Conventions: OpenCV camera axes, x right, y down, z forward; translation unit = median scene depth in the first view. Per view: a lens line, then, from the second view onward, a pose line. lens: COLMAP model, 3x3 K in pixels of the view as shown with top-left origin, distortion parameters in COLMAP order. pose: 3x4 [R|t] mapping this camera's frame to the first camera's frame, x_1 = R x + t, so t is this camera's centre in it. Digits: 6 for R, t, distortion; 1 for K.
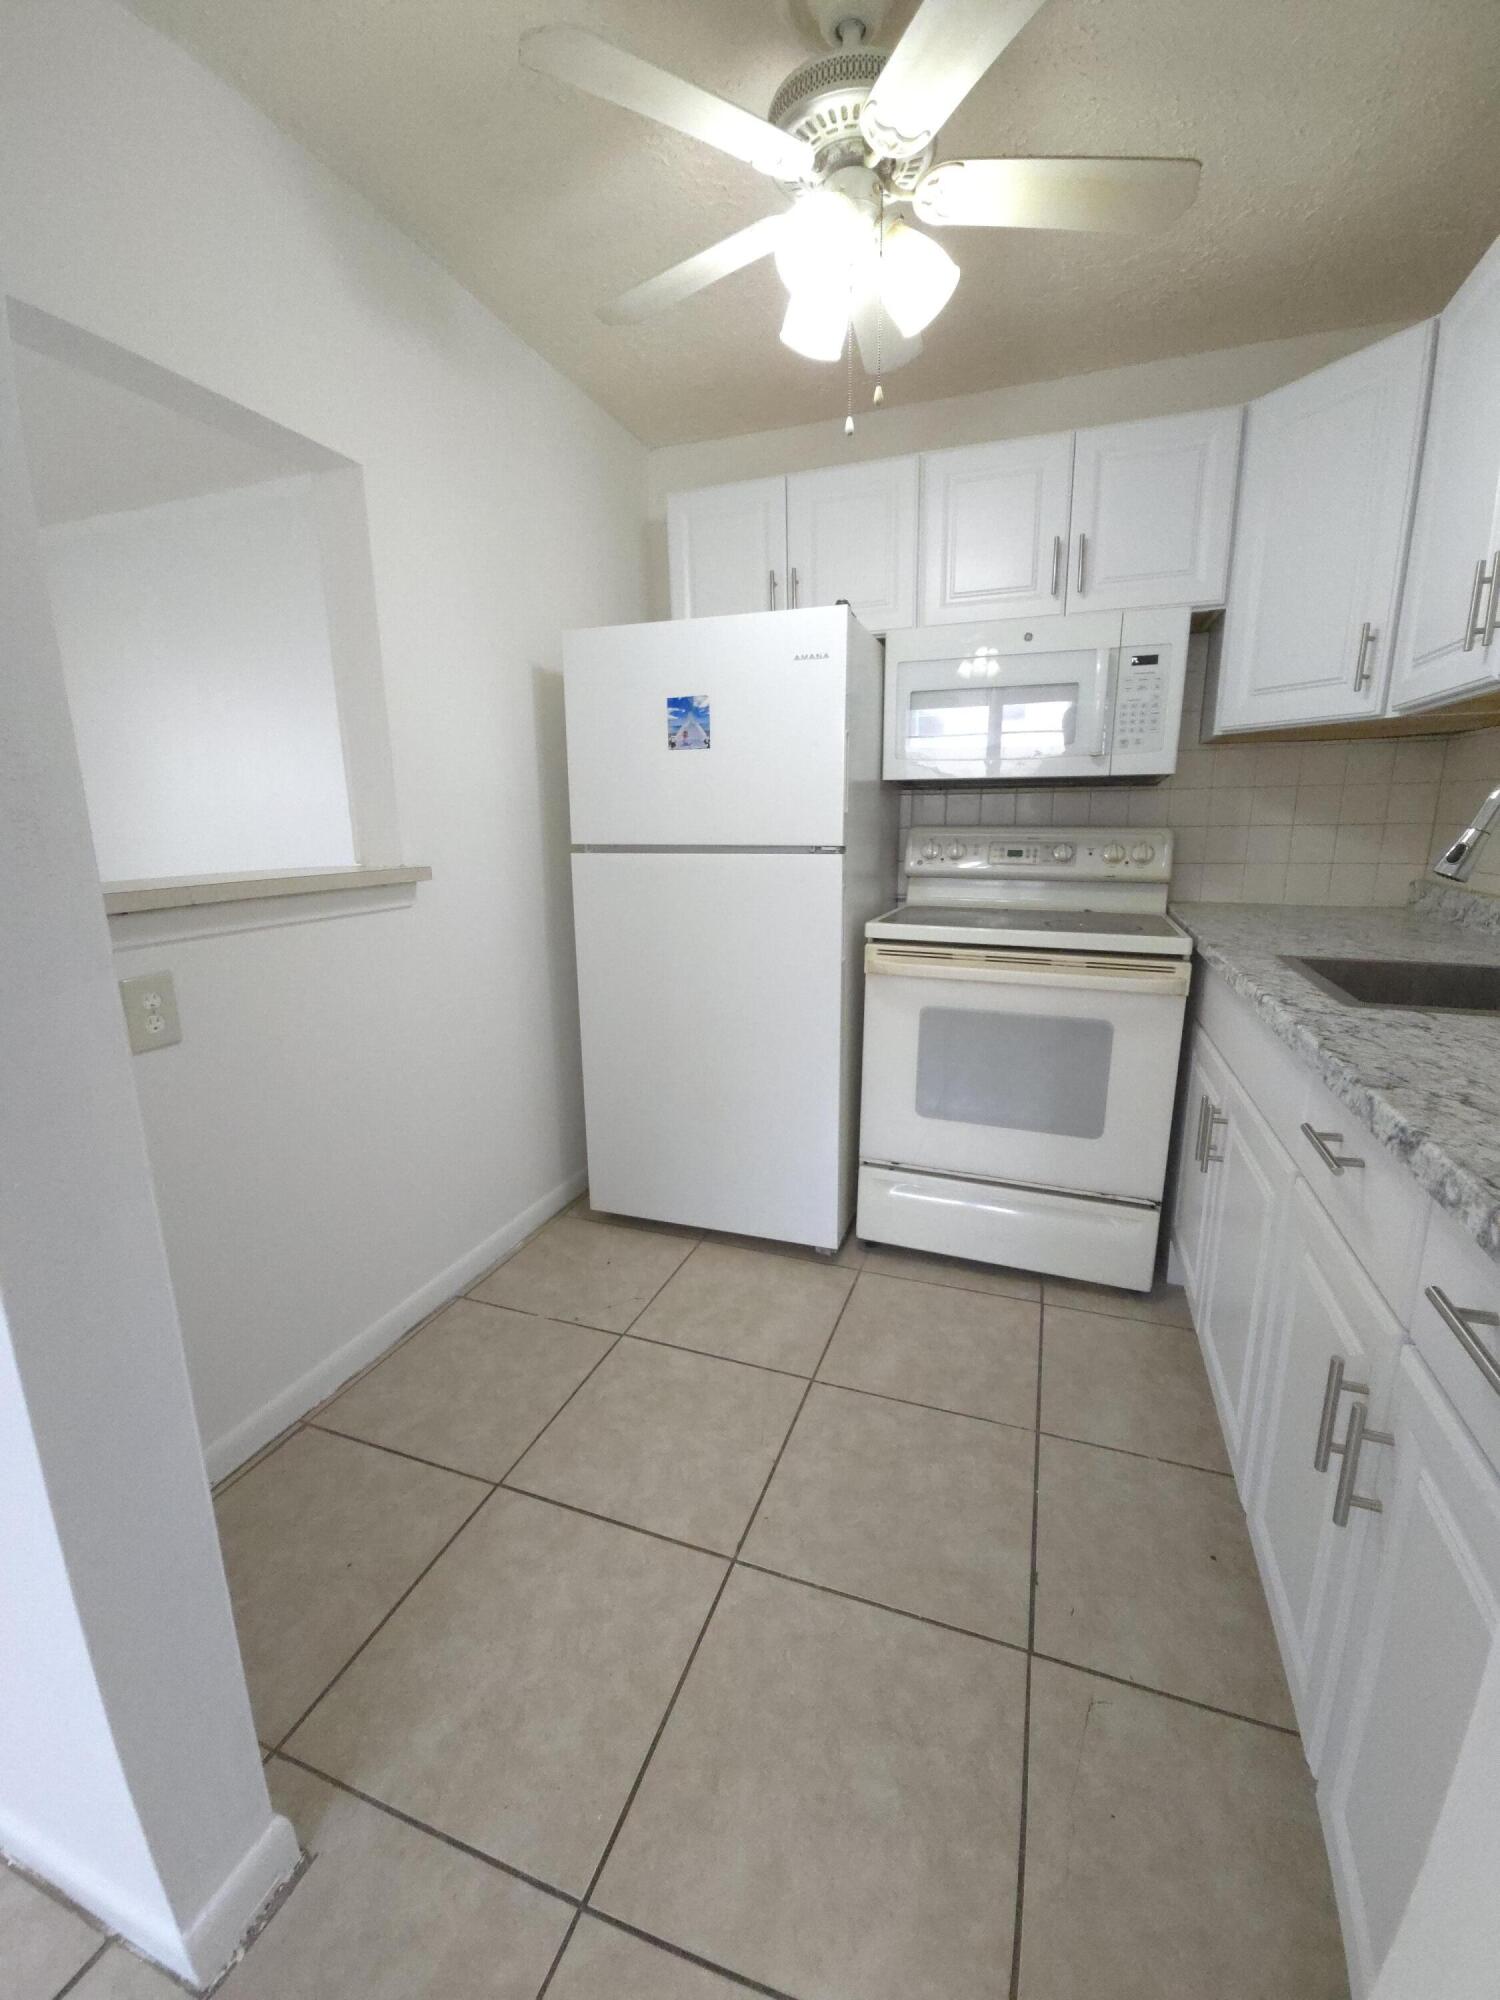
lens RADIAL K [[817.0, 0, 760.1], [0, 817.0, 993.9], [0, 0, 1]] dist [0.000175, -0.000601]
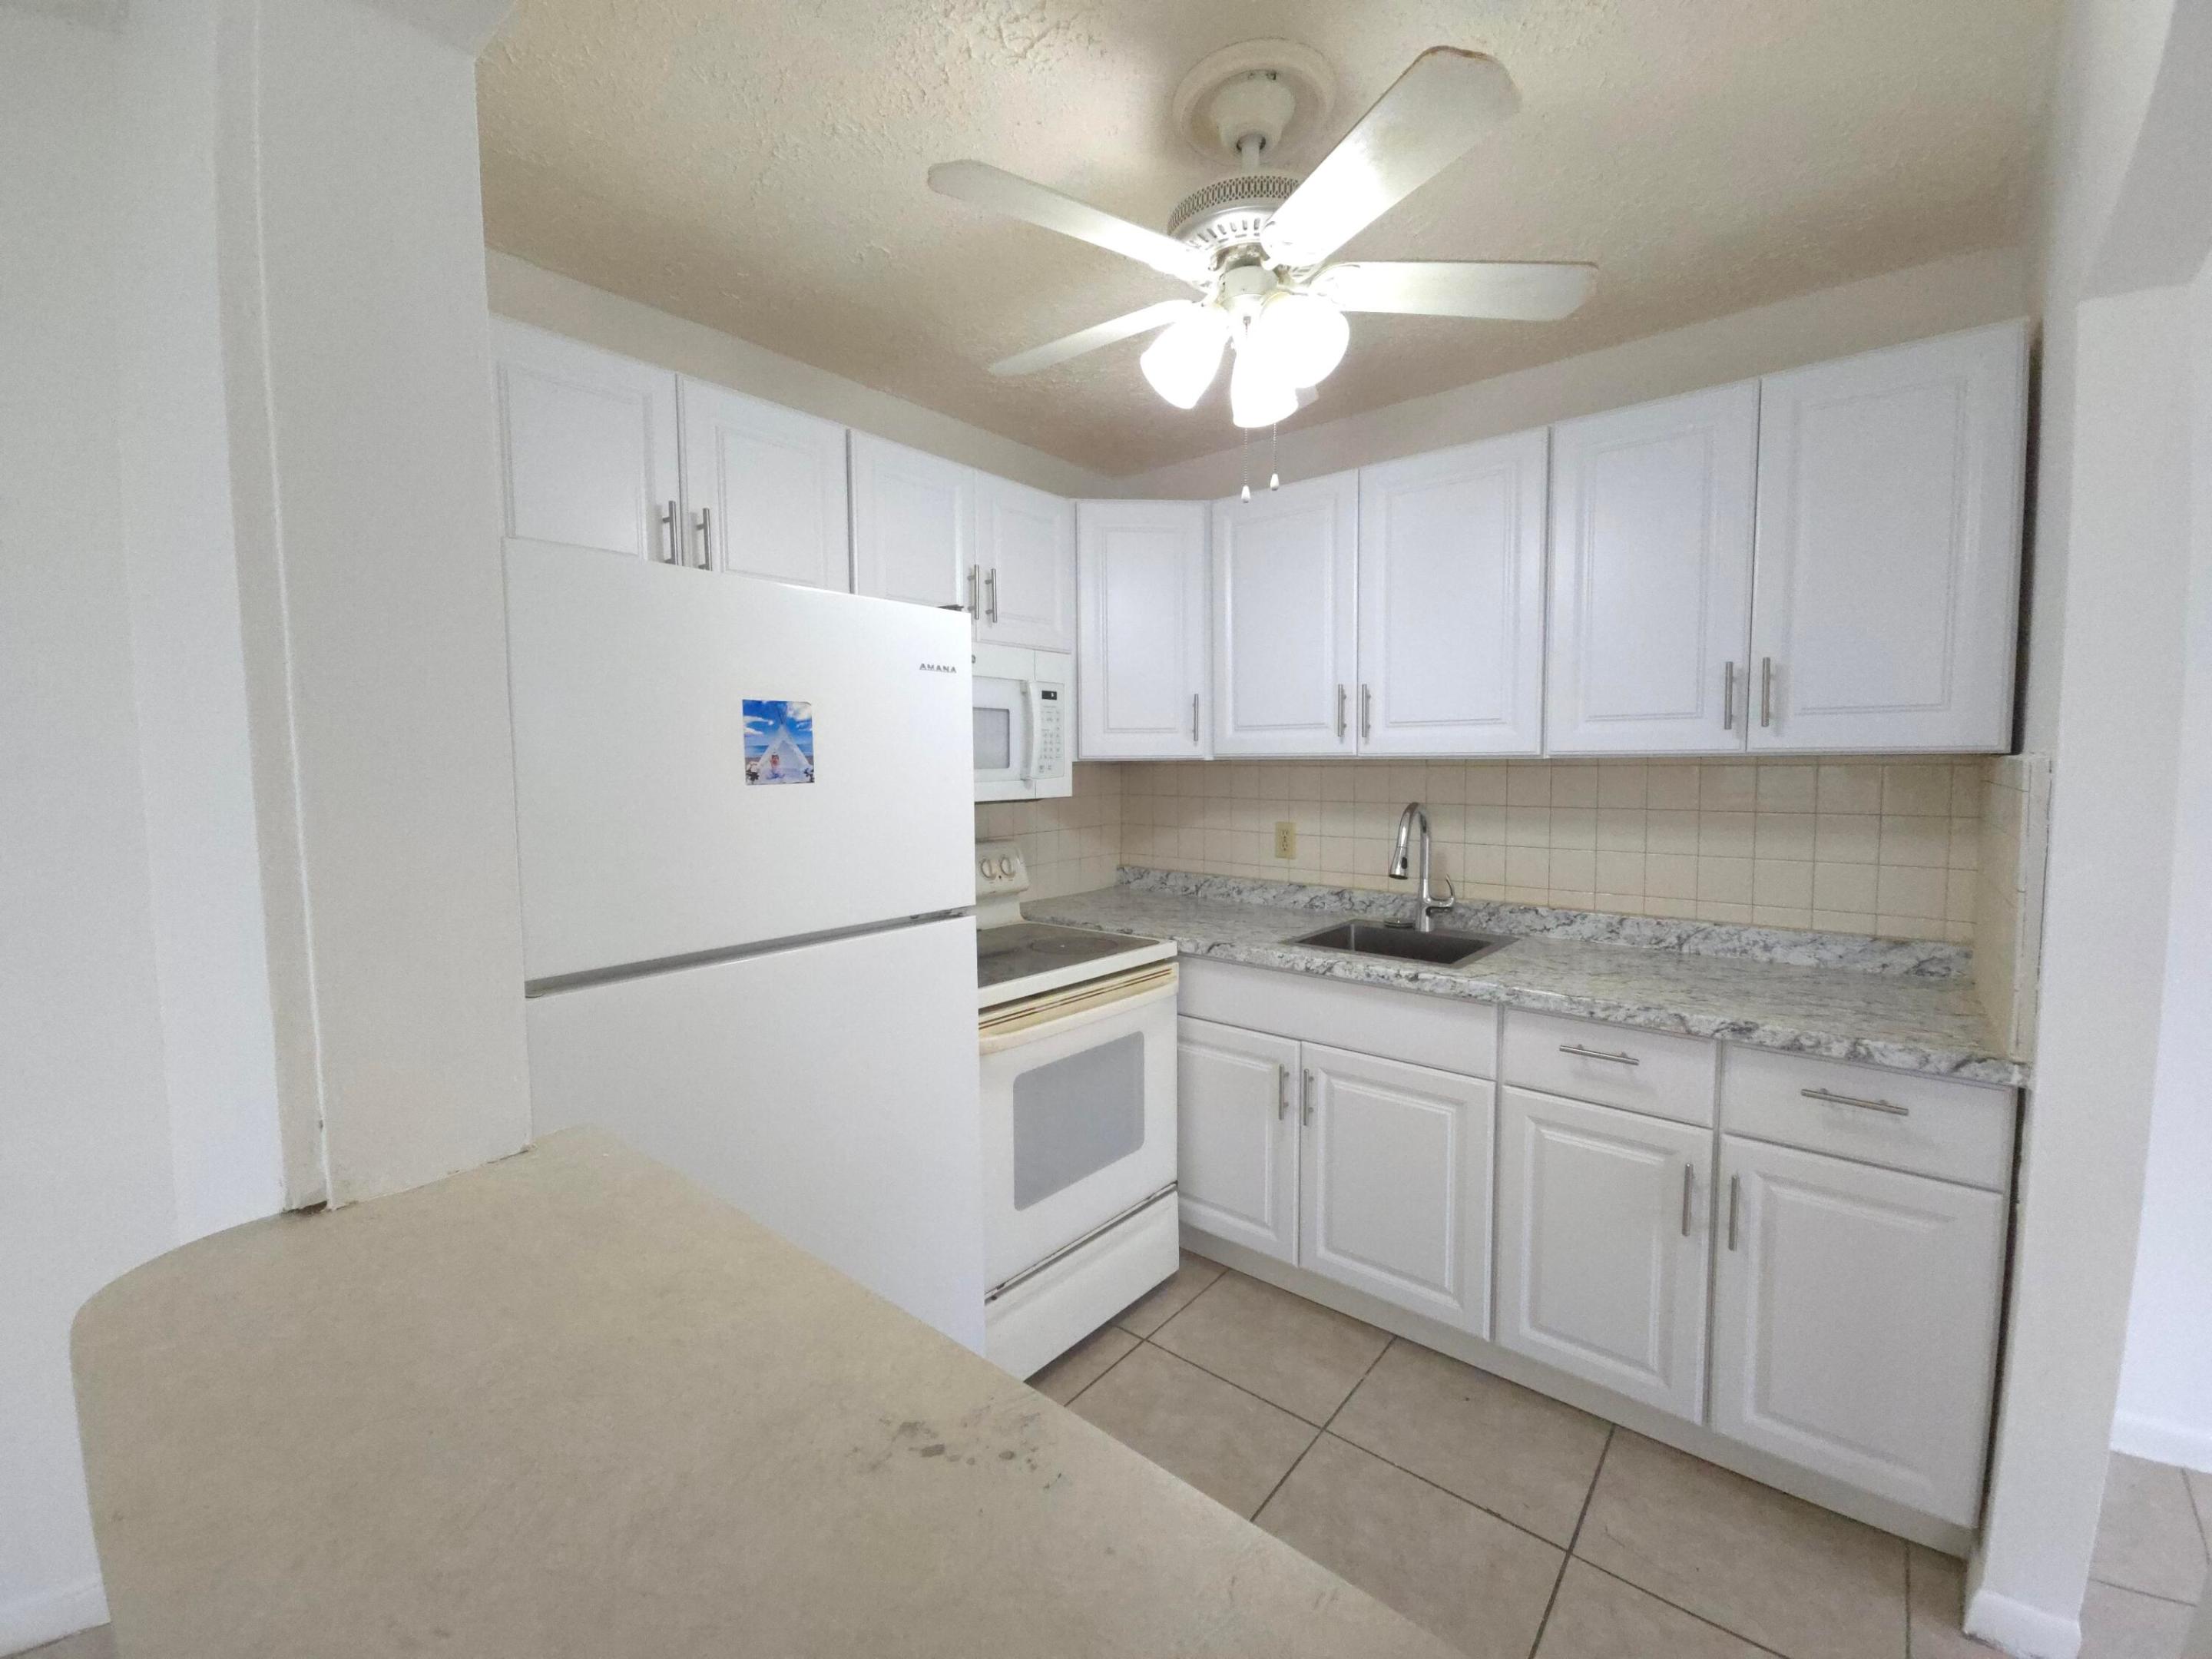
lens RADIAL K [[903.6, 0, 1095.7], [0, 903.6, 819.2], [0, 0, 1]] dist [0.000175, -0.000601]
pose [[0.346776, -0.055631, 0.936297, -0.635963], [0.204975, 0.978606, -0.017771, -0.213876], [-0.915277, 0.198080, 0.350760, 0.555606]]
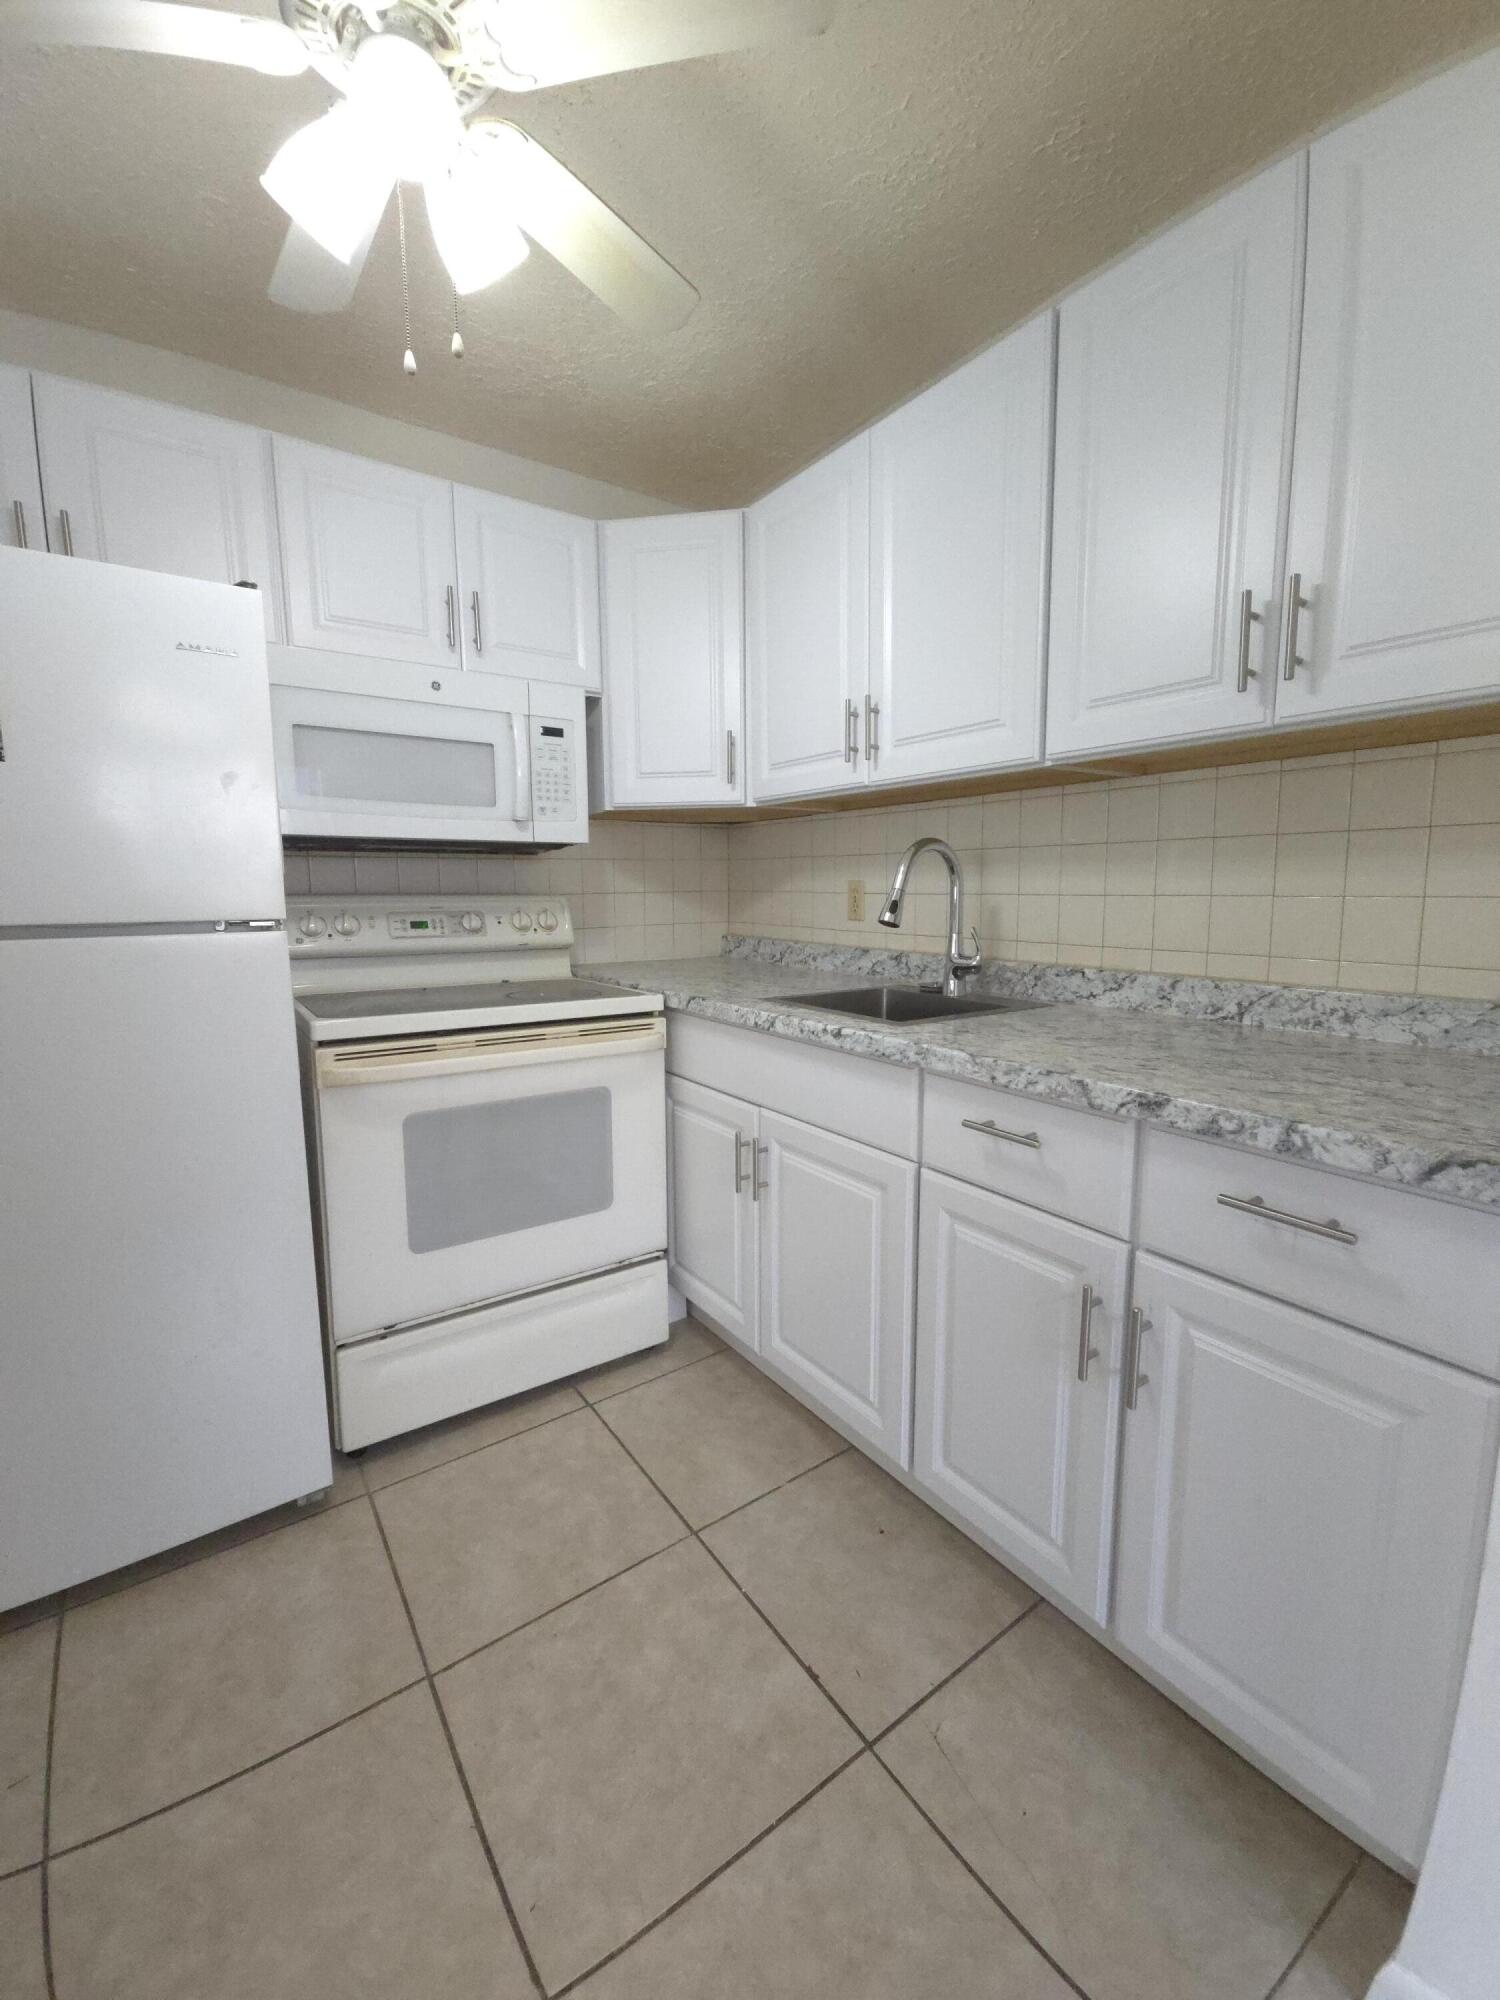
lens RADIAL K [[817.0, 0, 760.1], [0, 817.0, 993.9], [0, 0, 1]] dist [0.000175, -0.000601]
pose [[0.567819, -0.102250, 0.816778, -0.246527], [0.176685, 0.984267, 0.000387, -0.041575], [-0.803968, 0.144092, 0.576951, 0.250661]]
